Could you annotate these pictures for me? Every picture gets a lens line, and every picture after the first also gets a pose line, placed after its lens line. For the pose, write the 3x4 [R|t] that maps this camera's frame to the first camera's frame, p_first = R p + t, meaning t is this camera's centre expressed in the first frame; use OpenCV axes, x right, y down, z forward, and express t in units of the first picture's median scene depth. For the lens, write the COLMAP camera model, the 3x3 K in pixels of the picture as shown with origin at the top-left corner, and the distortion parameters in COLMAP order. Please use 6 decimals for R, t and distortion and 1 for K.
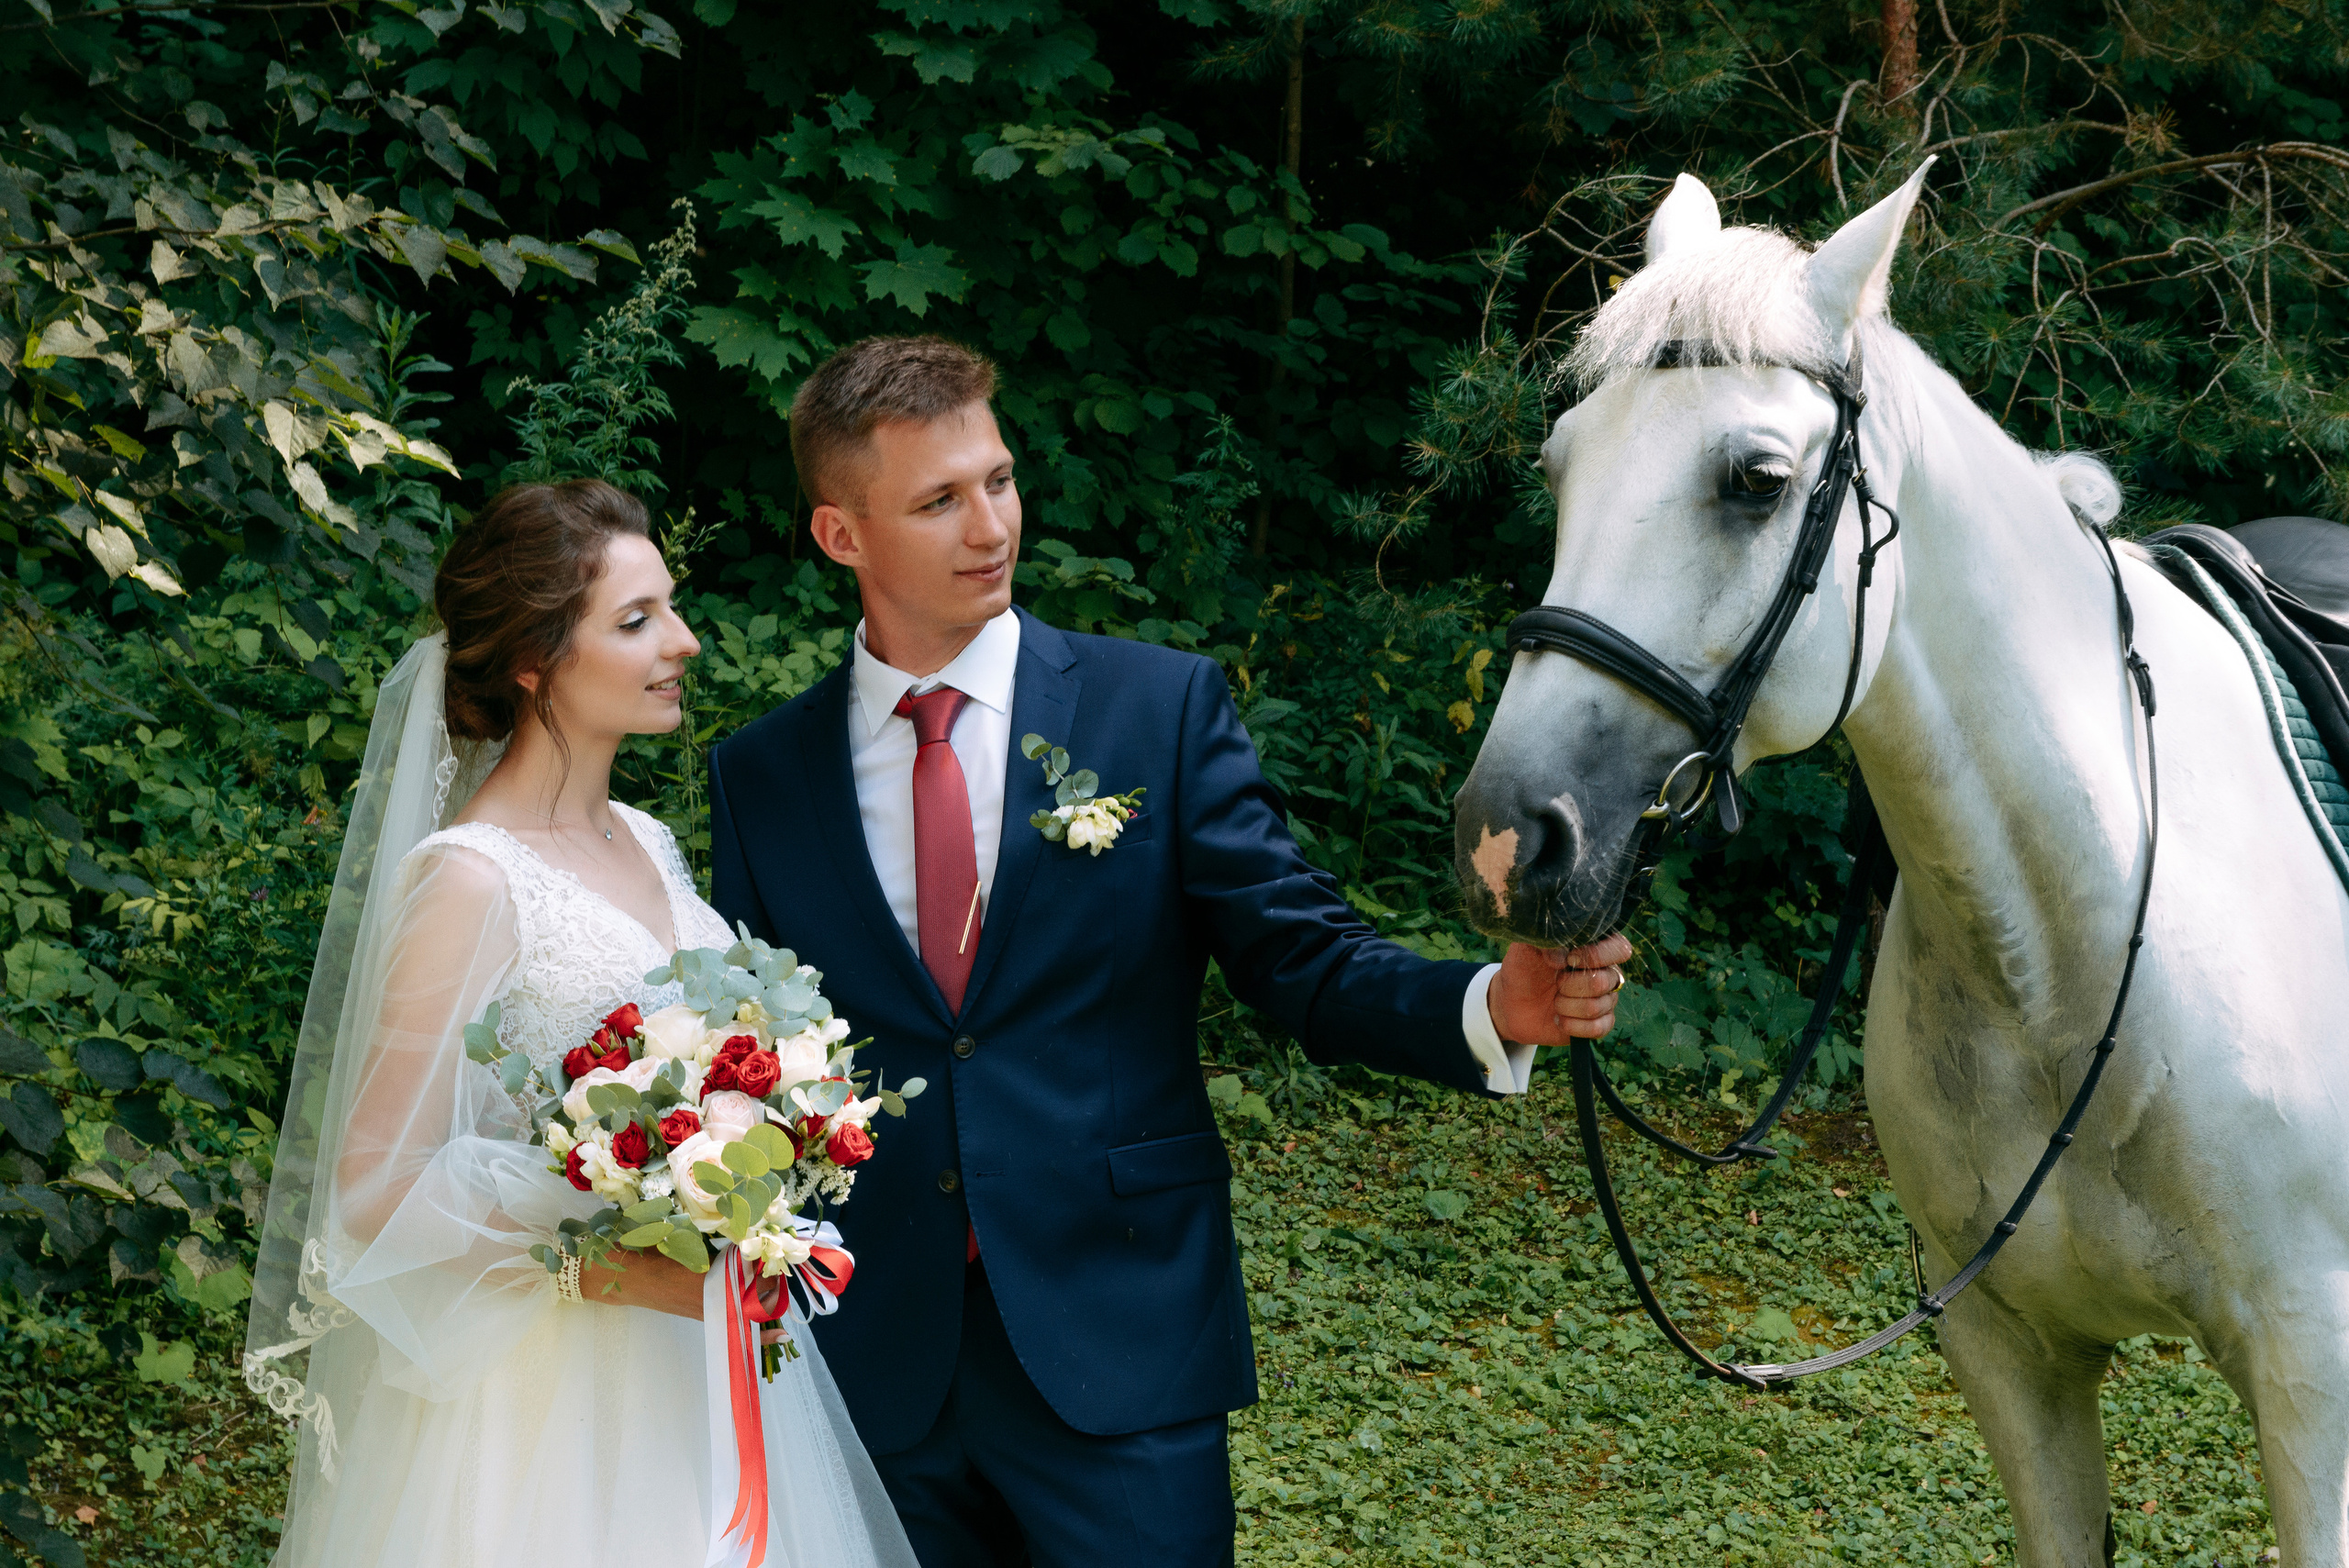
lens RADIAL K [[4913.8, 0, 1060.9], [0, 4913.8, 782.0], [0, 0, 1]] dist [0.210690, 0.178841]
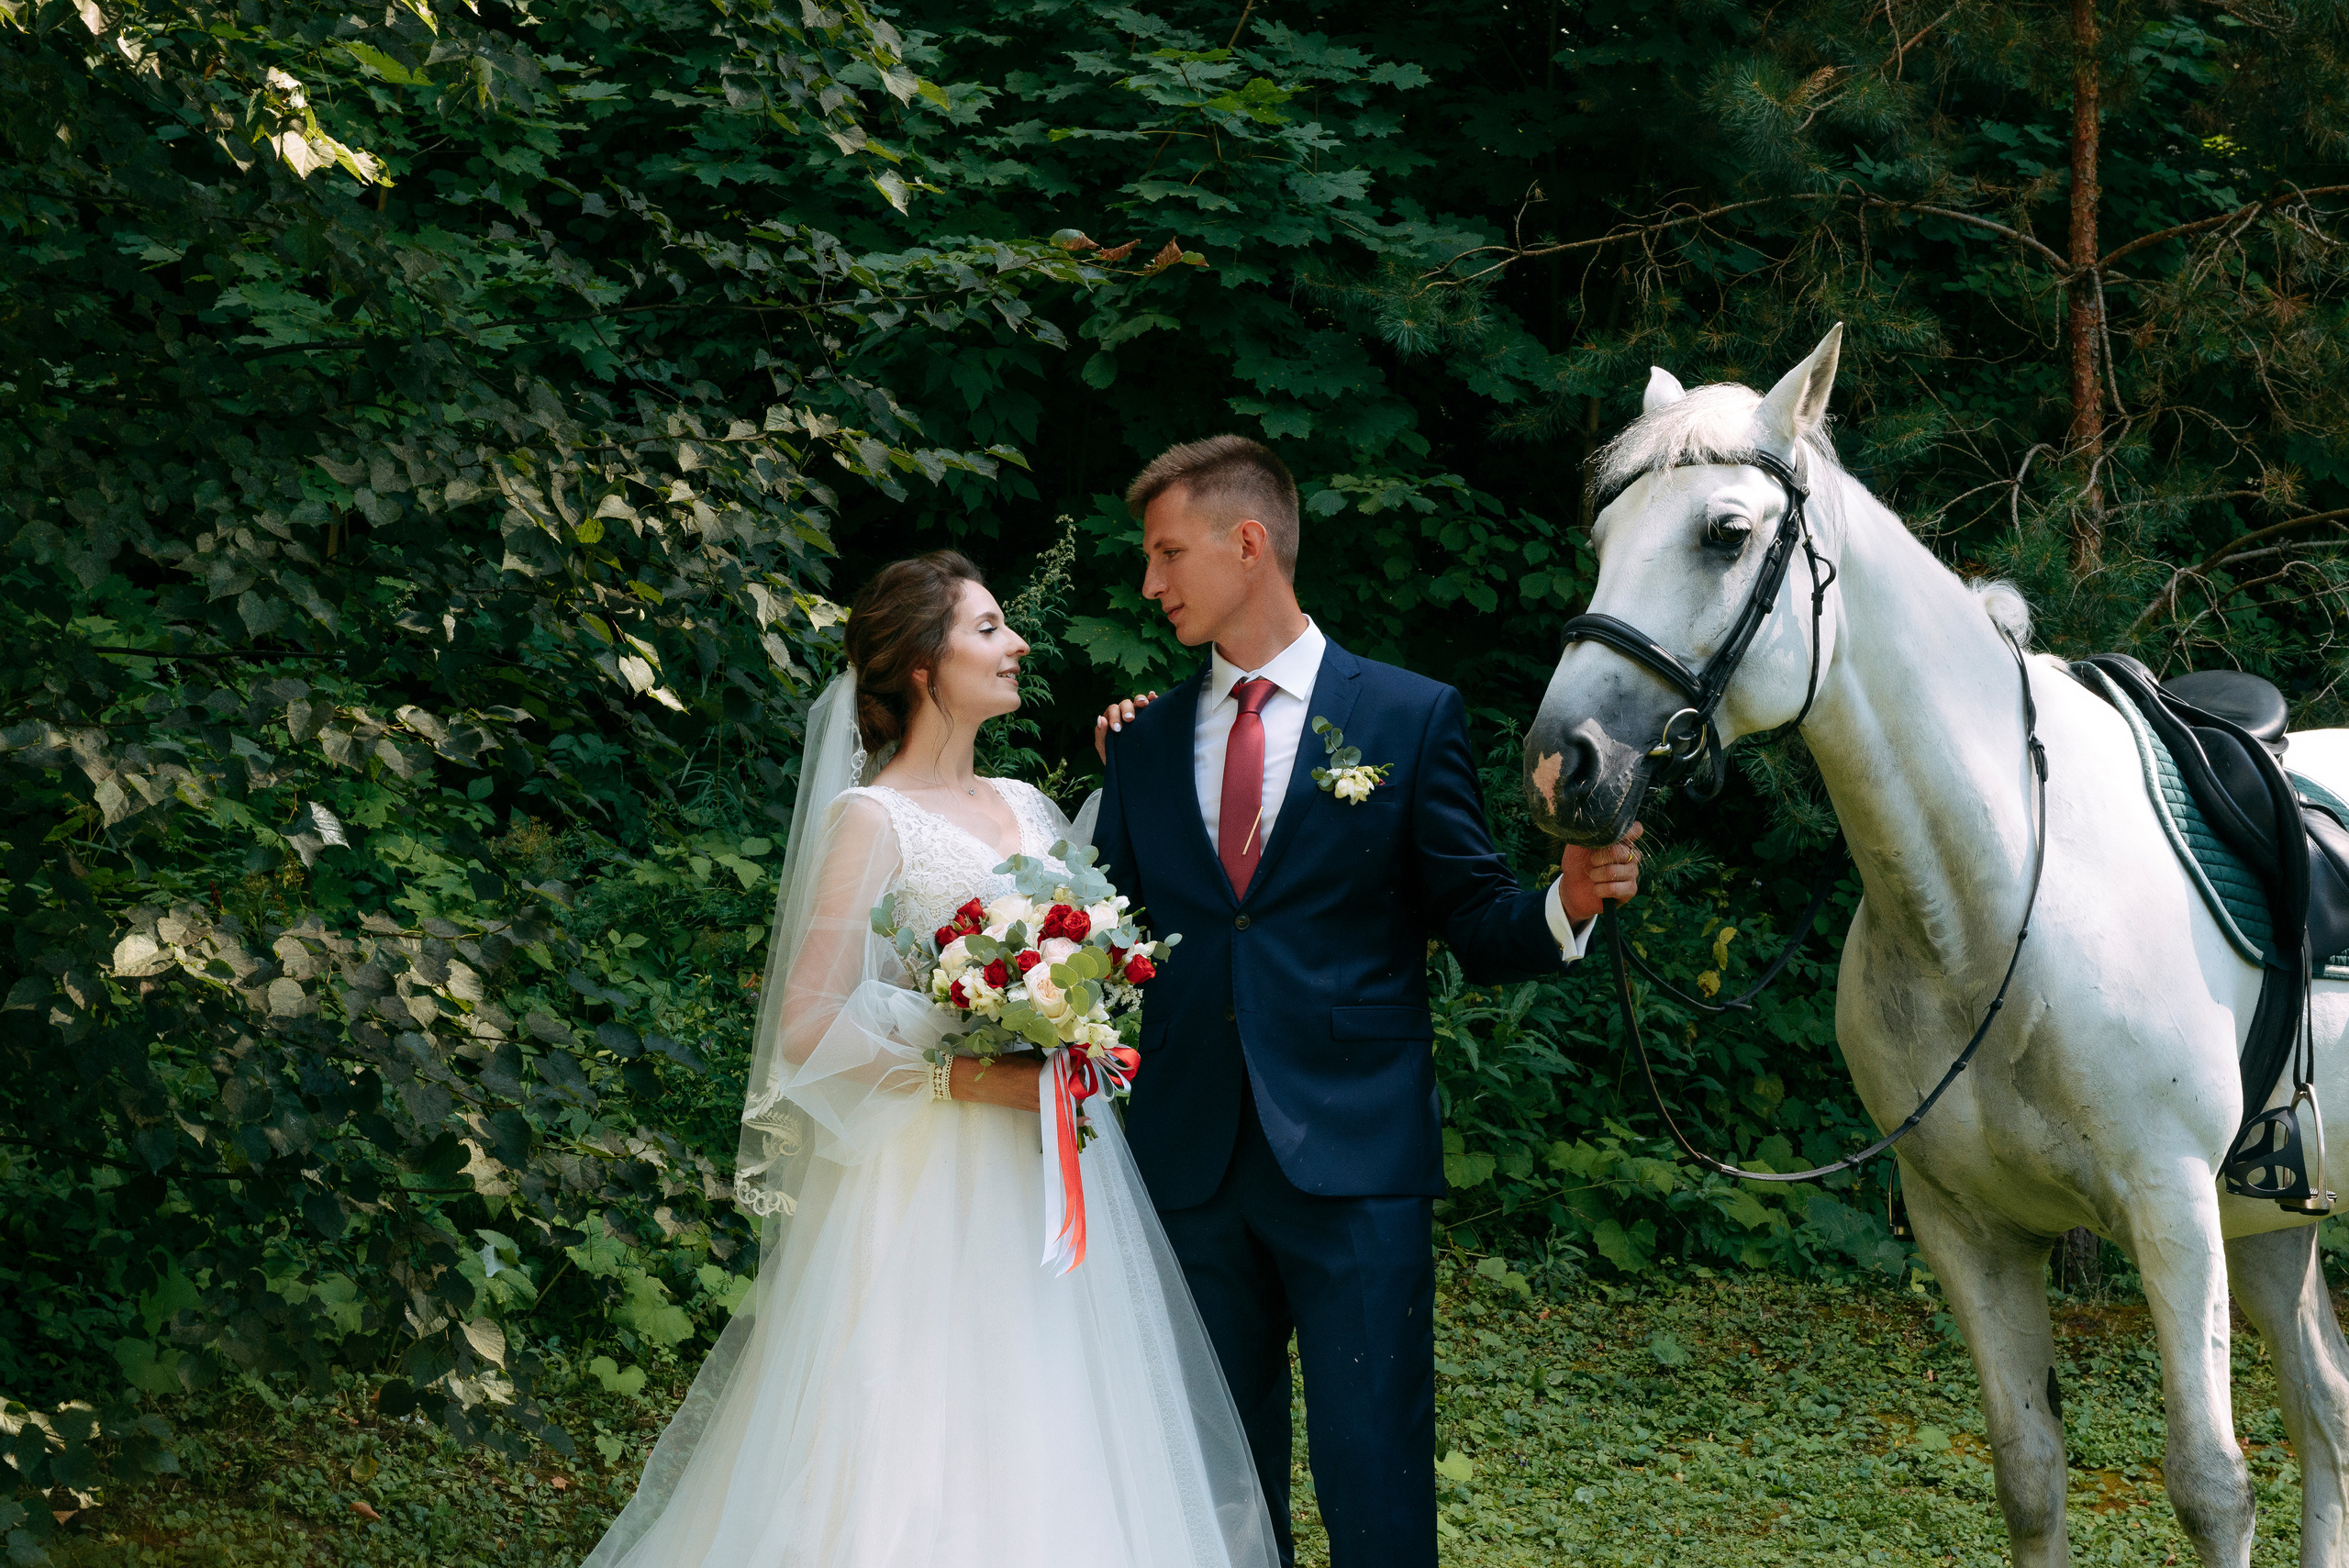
lens RADIAL K [[4705.2, 0, 1174.5], [0, 4705.2, 784.0], [0, 0, 1]] dist [0.555278, 0.174451]
pose [[0.998087, 0.028039, -0.055097, 0.018244], [-0.032908, 0.995440, -0.089536, 0.055874], [0.052336, 0.091178, 0.994458, -0.174793]]
